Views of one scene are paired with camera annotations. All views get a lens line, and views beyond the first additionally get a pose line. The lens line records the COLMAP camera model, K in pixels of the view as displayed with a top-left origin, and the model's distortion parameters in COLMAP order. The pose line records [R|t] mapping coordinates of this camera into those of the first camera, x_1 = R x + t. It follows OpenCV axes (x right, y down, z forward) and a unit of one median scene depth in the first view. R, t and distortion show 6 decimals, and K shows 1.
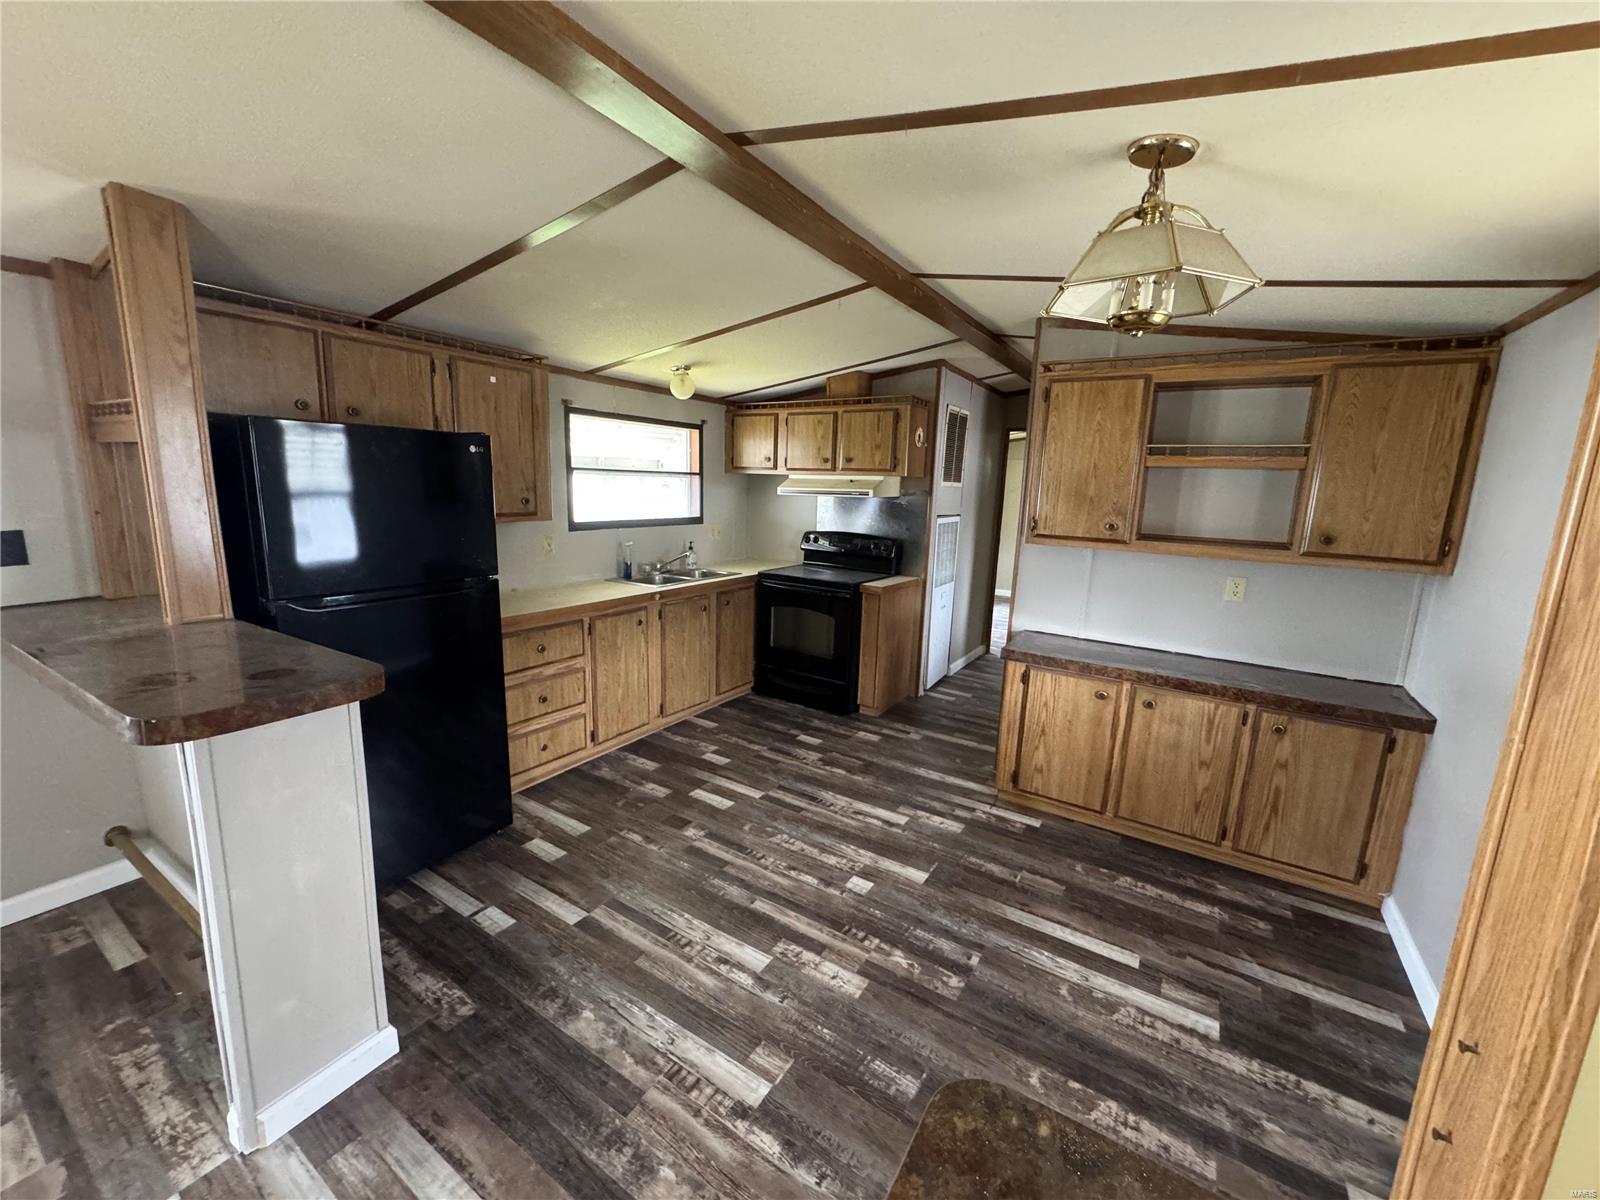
lens RADIAL K [[637.1, 0, 798.8], [0, 637.1, 597.3], [0, 0, 1]] dist [-0.003241, 0.000045]
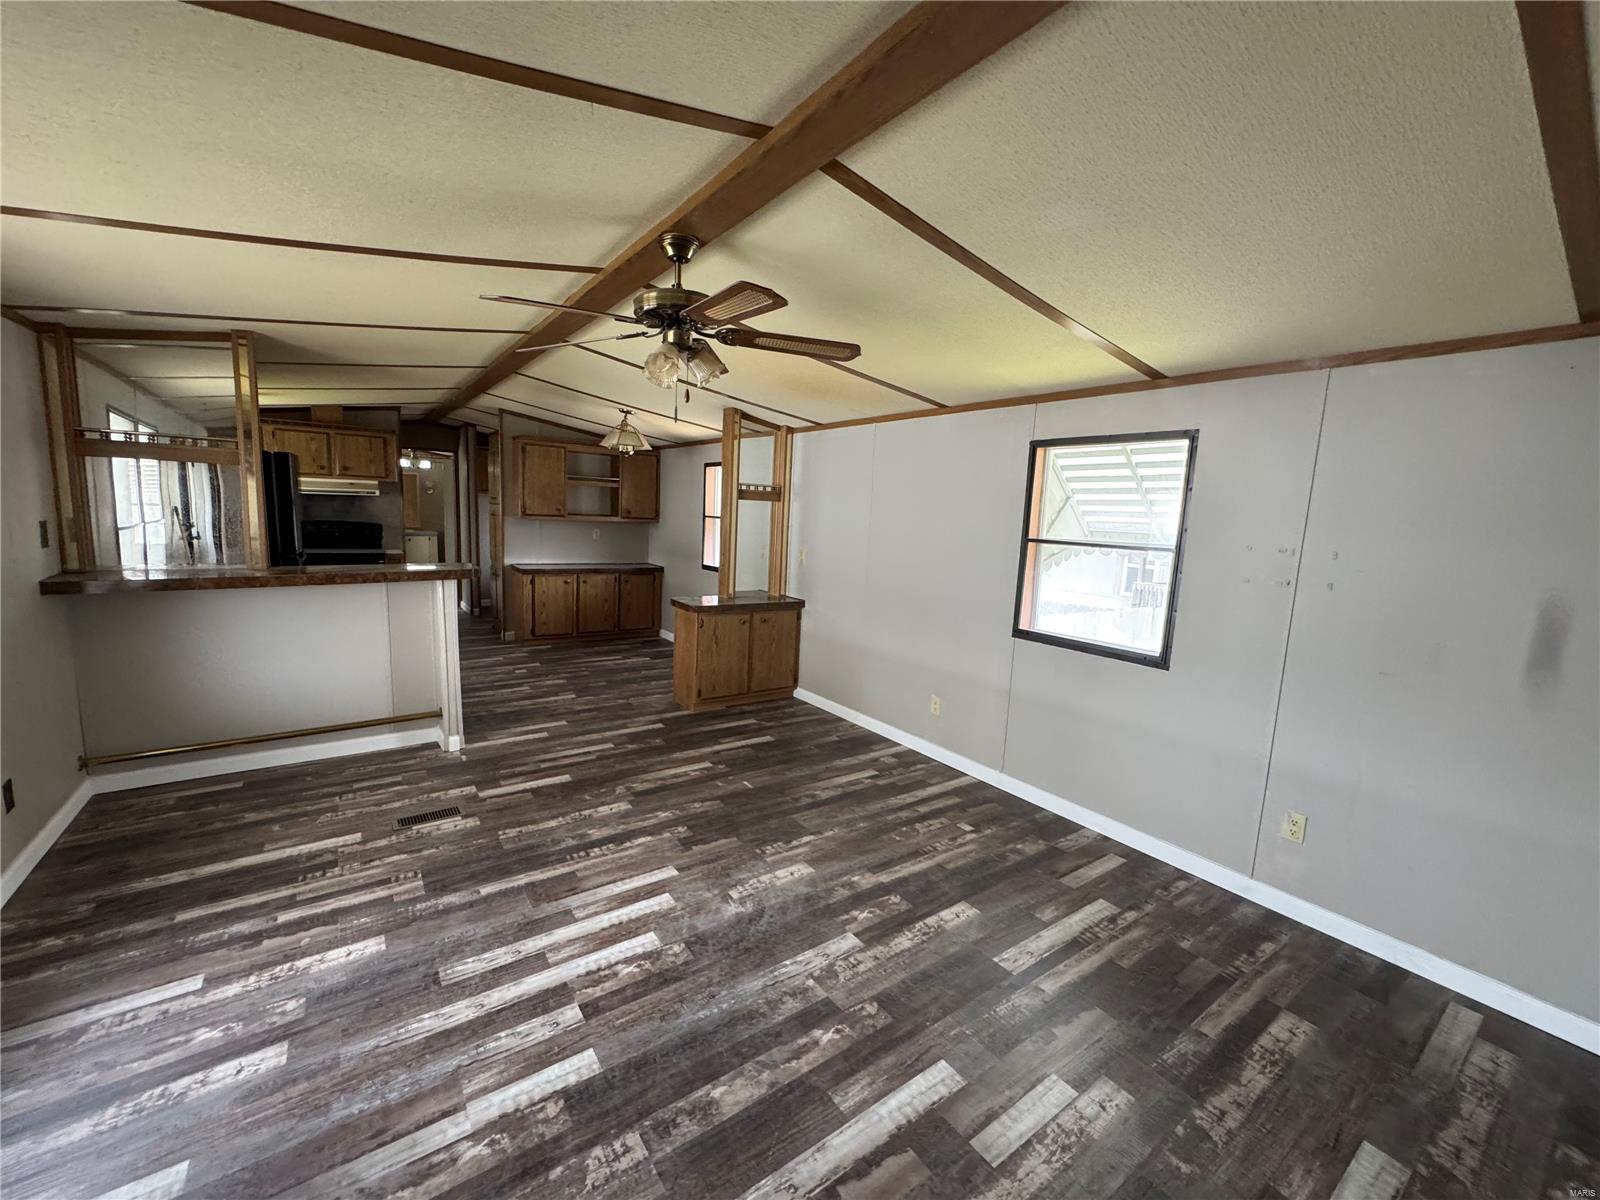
lens RADIAL K [[635.2, 0, 794.8], [0, 635.2, 596.9], [0, 0, 1]] dist [0.000991, 0.000093]
pose [[0.380602, -0.139807, 0.914109, -1.364352], [0.133455, 0.986461, 0.095307, 0.099059], [-0.915058, 0.085719, 0.394107, -0.689193]]
